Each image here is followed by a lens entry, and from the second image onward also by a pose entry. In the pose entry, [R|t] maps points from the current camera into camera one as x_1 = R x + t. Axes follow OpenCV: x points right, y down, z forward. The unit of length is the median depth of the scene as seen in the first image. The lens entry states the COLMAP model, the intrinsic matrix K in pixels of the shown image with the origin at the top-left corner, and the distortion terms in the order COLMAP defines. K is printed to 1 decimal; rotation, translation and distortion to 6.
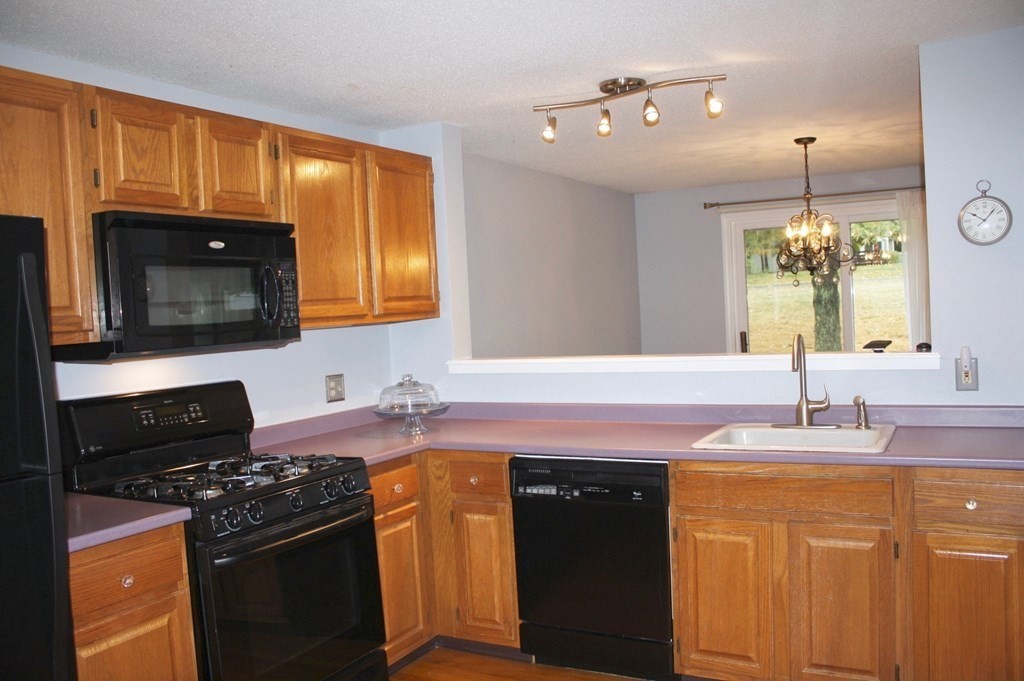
lens RADIAL K [[866.4, 0, 512.0], [0, 866.4, 340.5], [0, 0, 1]] dist [-0.175028, 0.169565]
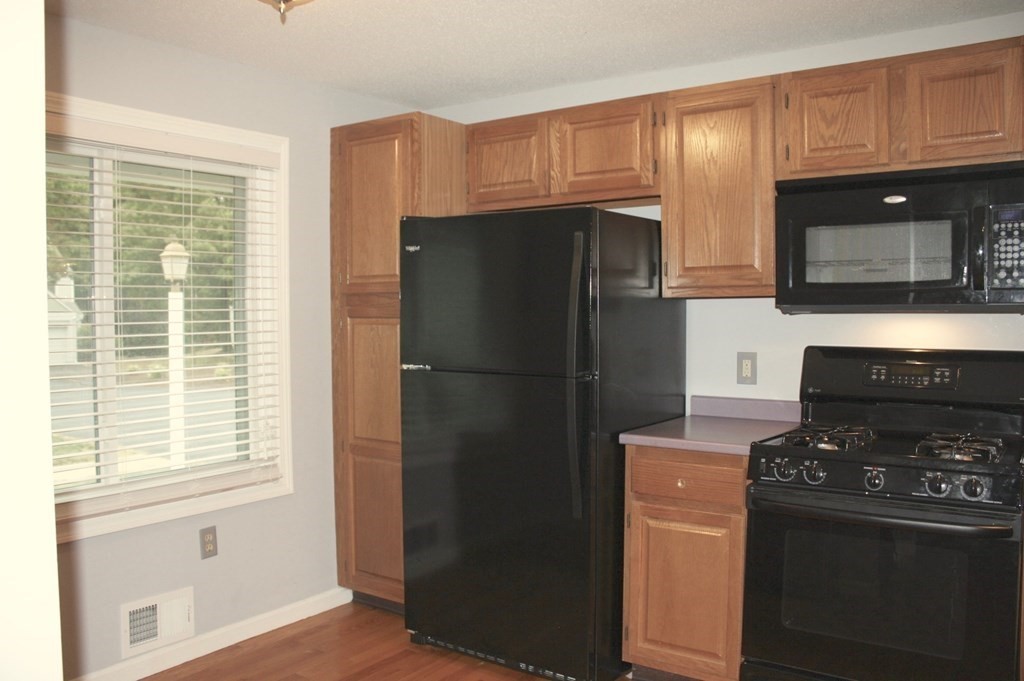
lens RADIAL K [[866.4, 0, 512.0], [0, 866.4, 340.5], [0, 0, 1]] dist [-0.175028, 0.169565]
pose [[-0.105545, 0.083371, -0.990914, 0.684870], [-0.028590, 0.995813, 0.086828, -0.026349], [0.994004, 0.037494, -0.102719, 0.719701]]
